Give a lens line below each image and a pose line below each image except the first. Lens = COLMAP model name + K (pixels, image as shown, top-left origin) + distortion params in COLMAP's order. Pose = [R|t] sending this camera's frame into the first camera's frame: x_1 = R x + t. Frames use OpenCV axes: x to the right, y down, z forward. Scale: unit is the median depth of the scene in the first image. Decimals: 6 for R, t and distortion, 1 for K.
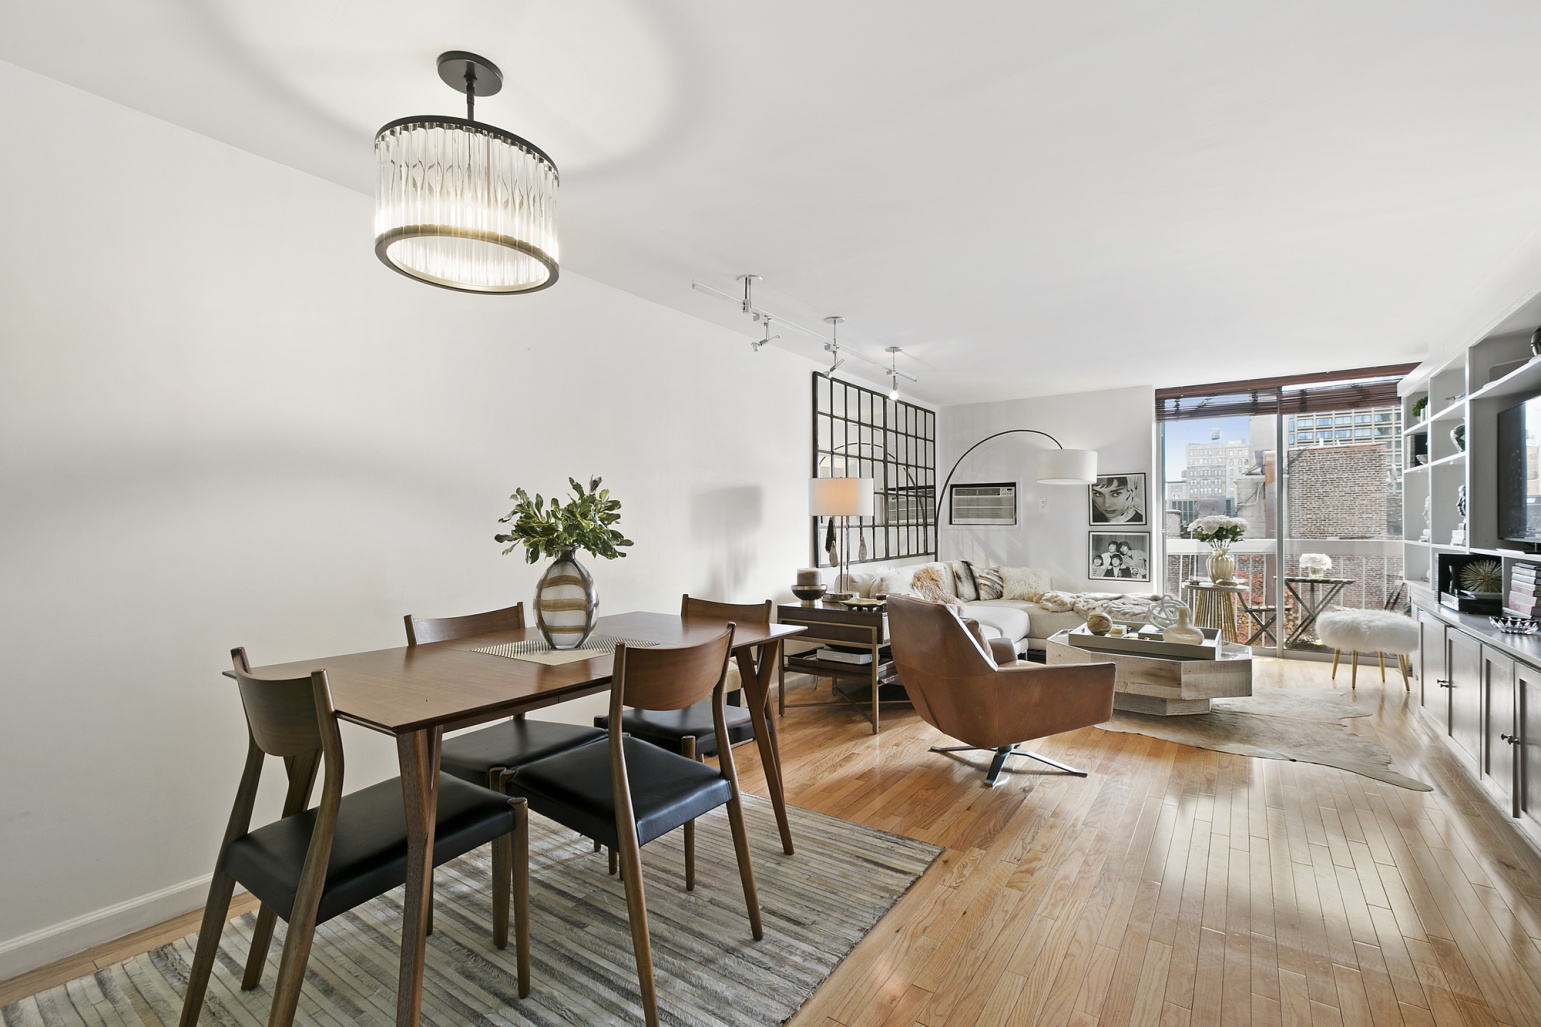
lens RADIAL K [[685.5, 0, 767.6], [0, 685.5, 511.8], [0, 0, 1]] dist [-0.002220, -0.000347]
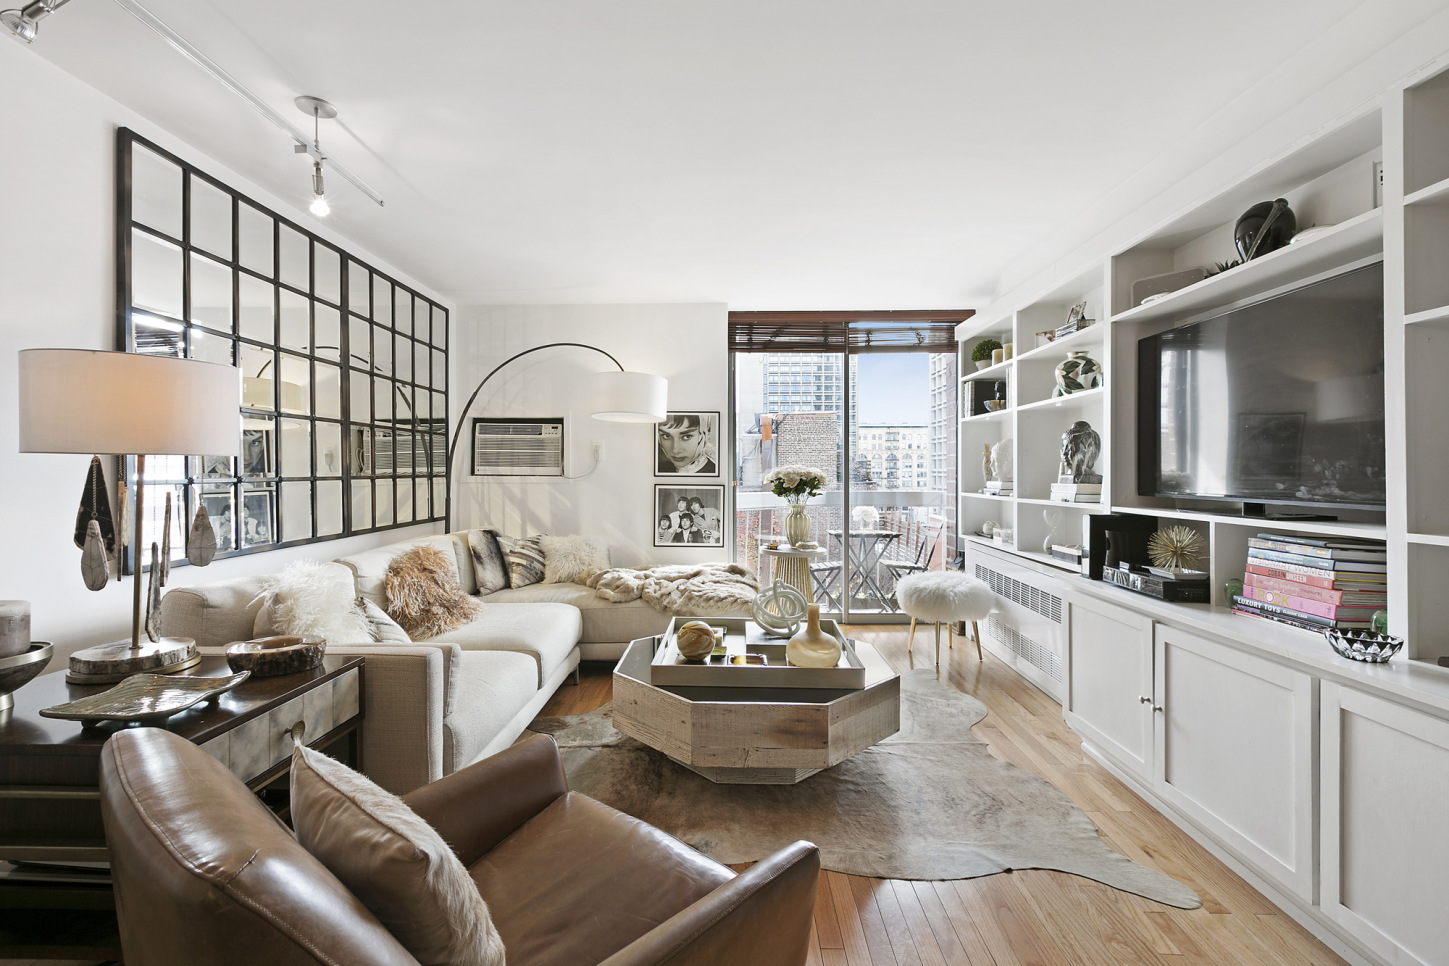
lens RADIAL K [[644.6, 0, 721.8], [0, 644.6, 481.4], [0, 0, 1]] dist [-0.002220, -0.000347]
pose [[0.830887, -0.004547, 0.556423, 0.130489], [-0.012393, 0.999567, 0.026673, 0.004946], [-0.556304, -0.029058, 0.830471, 0.362413]]
